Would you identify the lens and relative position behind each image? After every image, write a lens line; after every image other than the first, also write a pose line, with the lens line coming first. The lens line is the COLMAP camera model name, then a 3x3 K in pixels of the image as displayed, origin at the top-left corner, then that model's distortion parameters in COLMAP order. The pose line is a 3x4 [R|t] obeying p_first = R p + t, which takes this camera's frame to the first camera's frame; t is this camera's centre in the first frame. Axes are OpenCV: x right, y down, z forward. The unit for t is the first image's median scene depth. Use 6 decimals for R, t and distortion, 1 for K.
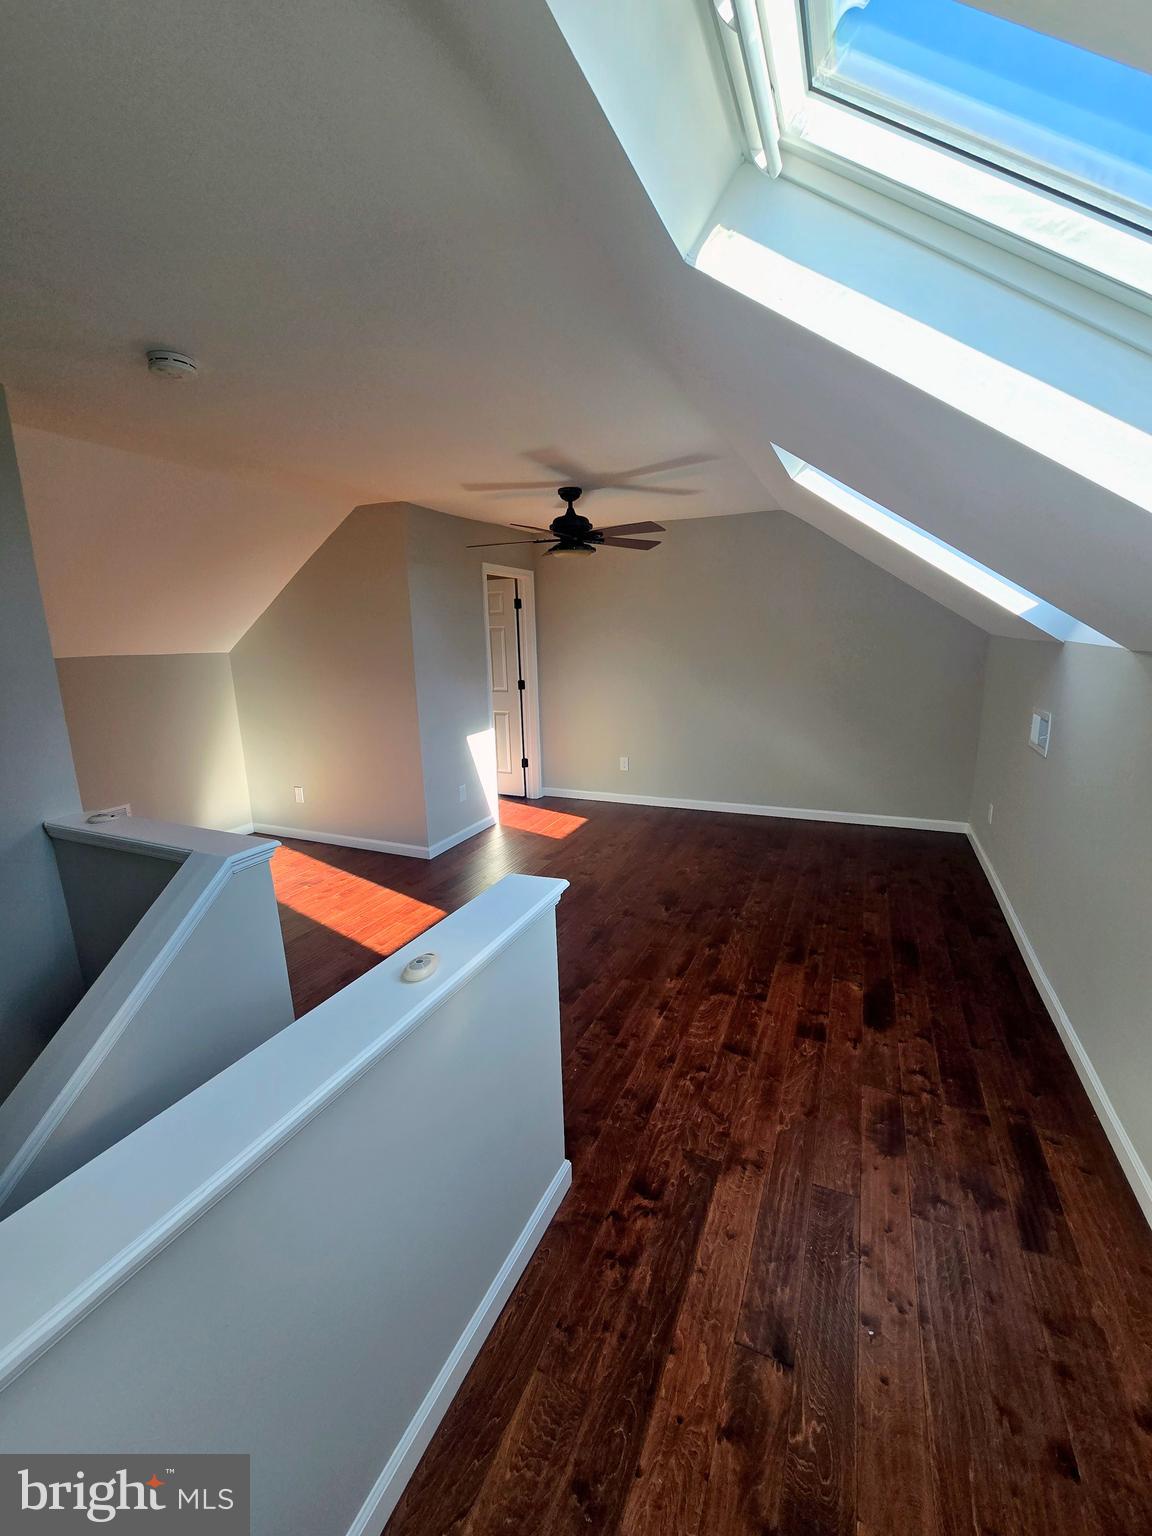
lens RADIAL K [[622.2, 0, 576.0], [0, 622.2, 768.0], [0, 0, 1]] dist [0.002197, -0.004728]
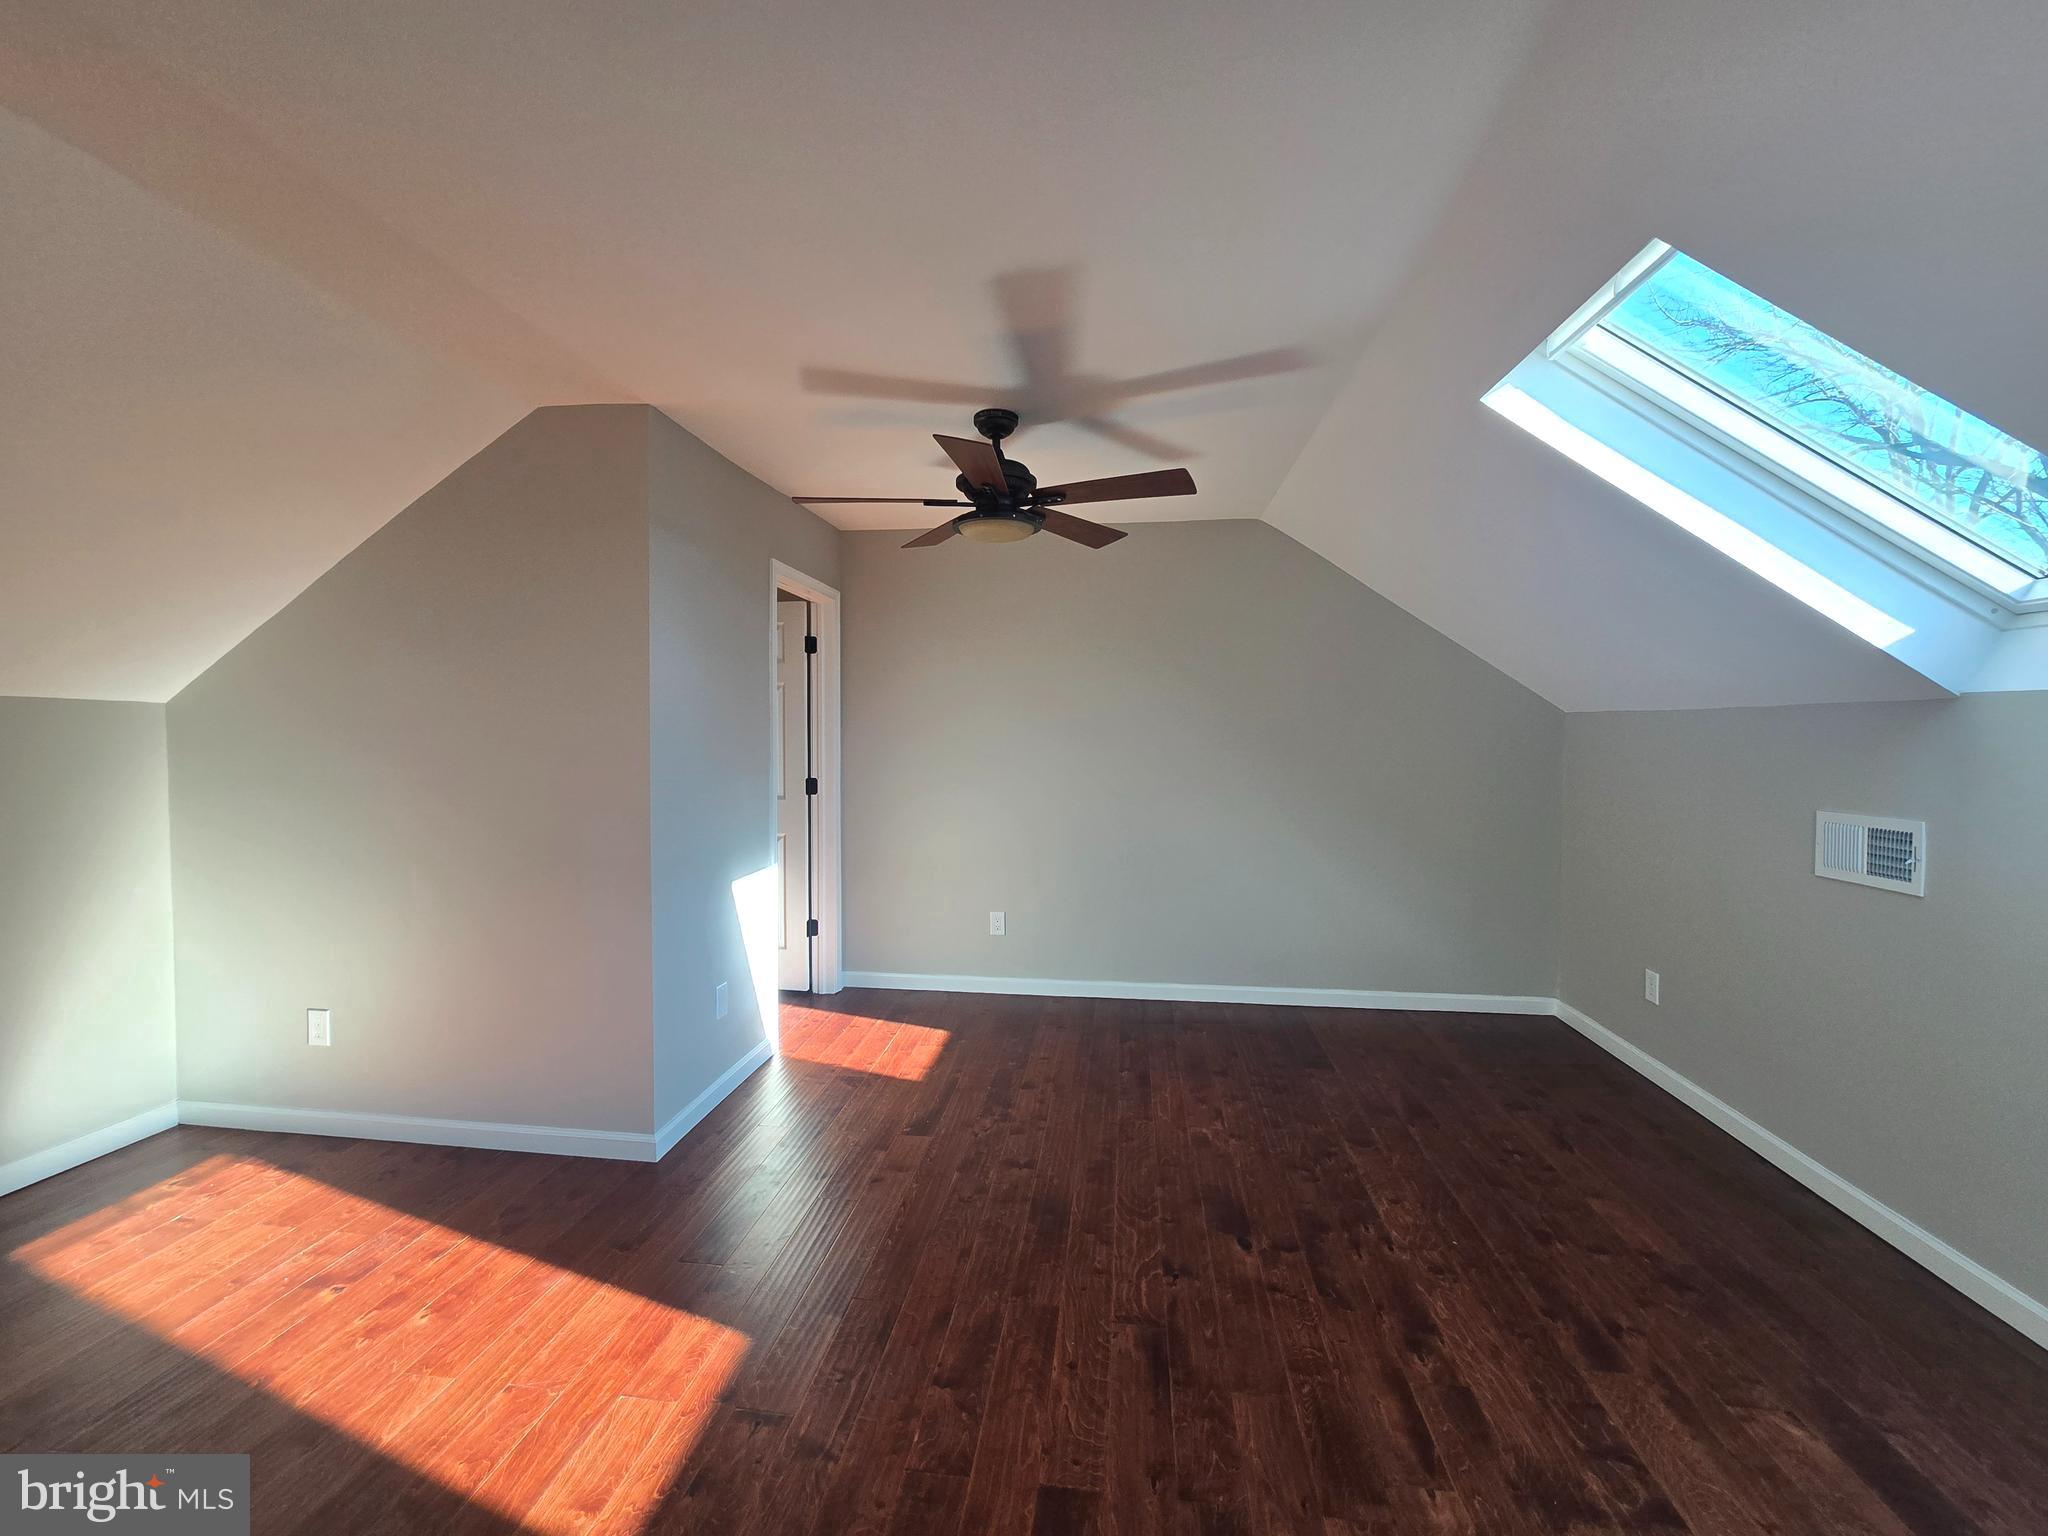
lens RADIAL K [[829.6, 0, 1011.0], [0, 829.6, 760.4], [0, 0, 1]] dist [0.002197, -0.004728]
pose [[0.958488, 0.017788, 0.284578, -0.166619], [0.035186, 0.983045, -0.179959, -0.020822], [-0.282954, 0.182501, 0.941611, 0.317224]]
